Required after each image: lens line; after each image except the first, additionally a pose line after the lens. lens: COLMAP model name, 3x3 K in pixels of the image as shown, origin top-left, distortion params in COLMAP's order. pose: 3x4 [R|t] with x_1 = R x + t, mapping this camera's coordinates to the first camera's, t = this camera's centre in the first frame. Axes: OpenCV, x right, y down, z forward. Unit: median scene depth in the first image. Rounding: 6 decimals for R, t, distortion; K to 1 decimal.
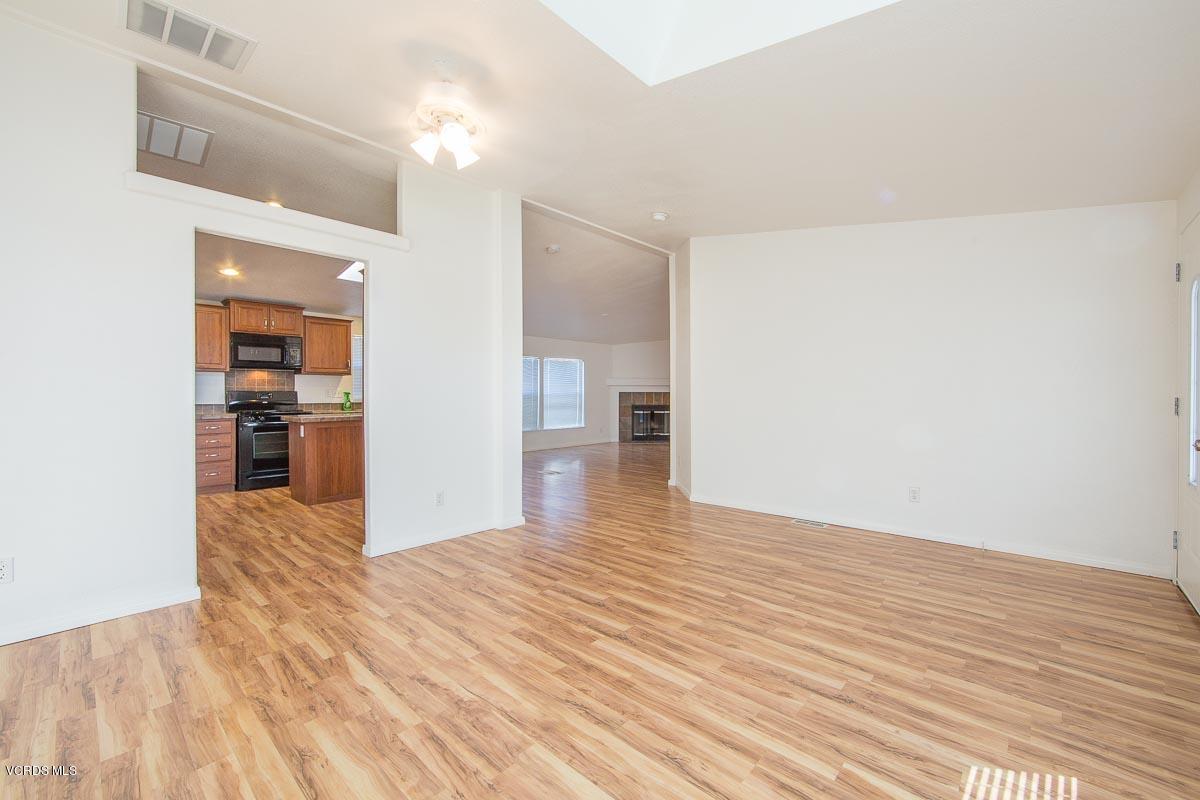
lens RADIAL K [[483.3, 0, 601.4], [0, 483.3, 397.3], [0, 0, 1]] dist [-0.014340, 0.002006]
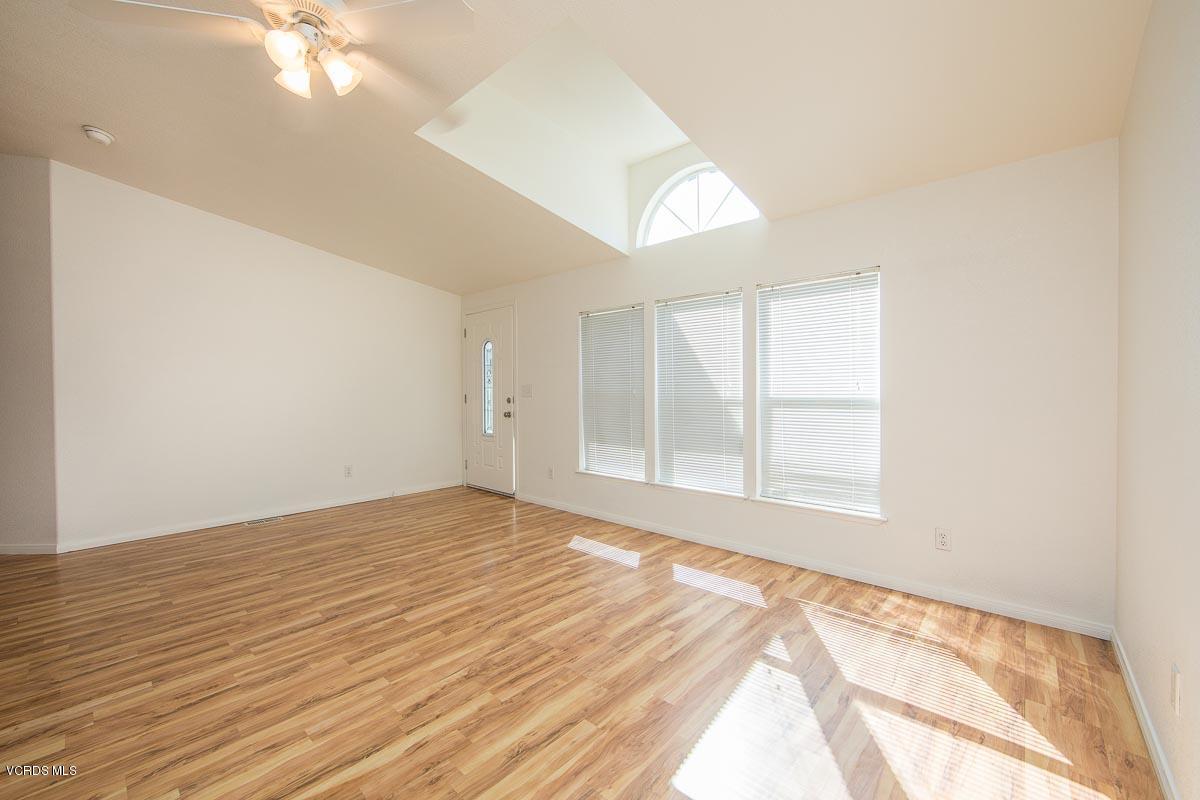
lens RADIAL K [[483.3, 0, 599.3], [0, 483.3, 400.1], [0, 0, 1]] dist [-0.014340, 0.002006]
pose [[-0.013580, -0.015723, 0.999784, -1.023050], [0.007817, 0.999844, 0.015831, -0.008394], [-0.999877, 0.008030, -0.013455, 0.523431]]
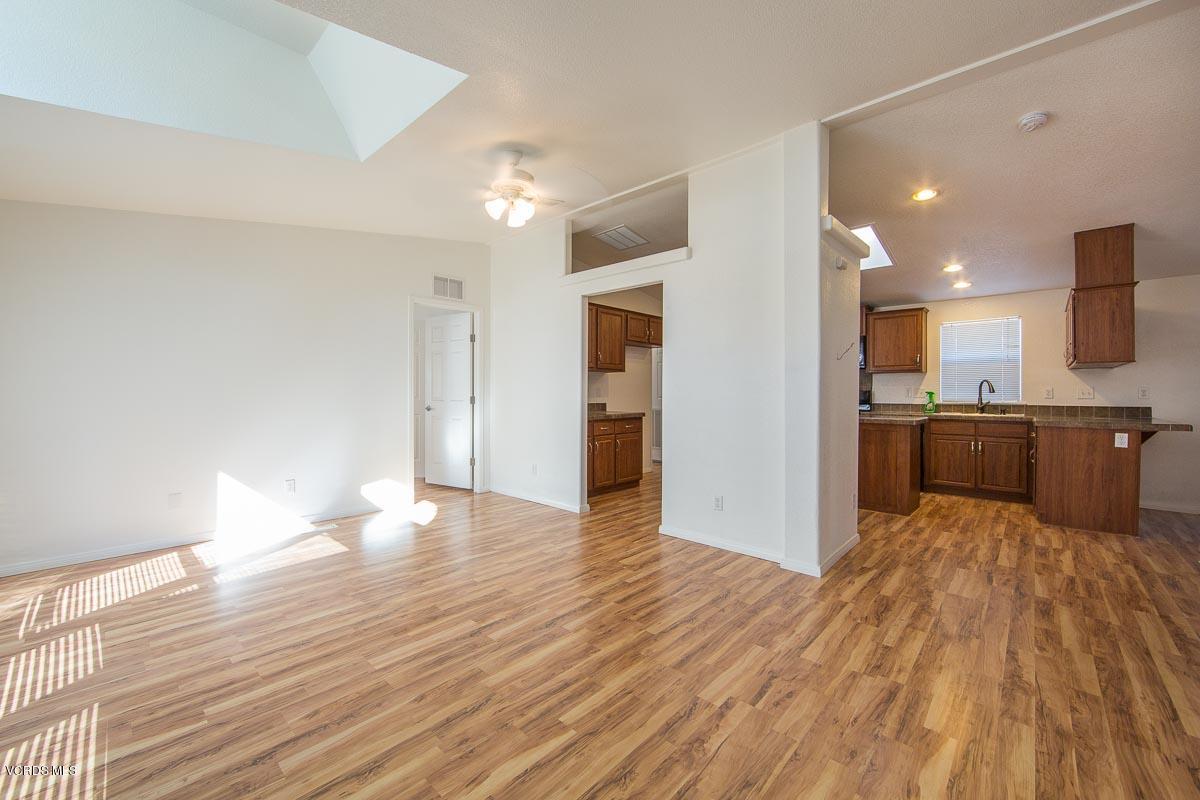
lens RADIAL K [[483.3, 0, 579.5], [0, 483.3, 390.4], [0, 0, 1]] dist [-0.014340, 0.002006]
pose [[-0.033082, -0.005112, -0.999440, 0.985435], [-0.007883, 0.999957, -0.004854, -0.011578], [0.999422, 0.007718, -0.033121, 1.169963]]
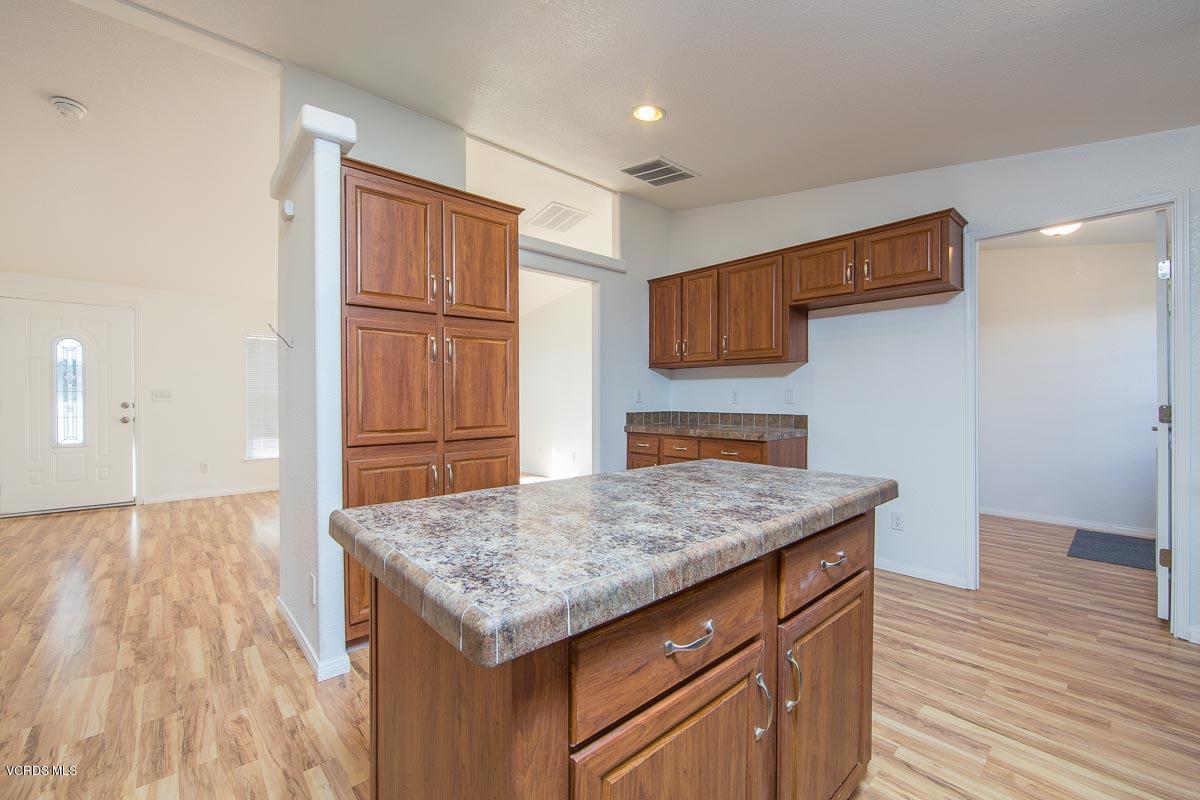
lens RADIAL K [[483.3, 0, 608.8], [0, 483.3, 401.7], [0, 0, 1]] dist [-0.014340, 0.002006]
pose [[-0.995310, 0.001615, 0.096721, -1.125095], [0.003502, 0.999807, 0.019349, -0.023371], [-0.096671, 0.019597, -0.995123, 2.744583]]
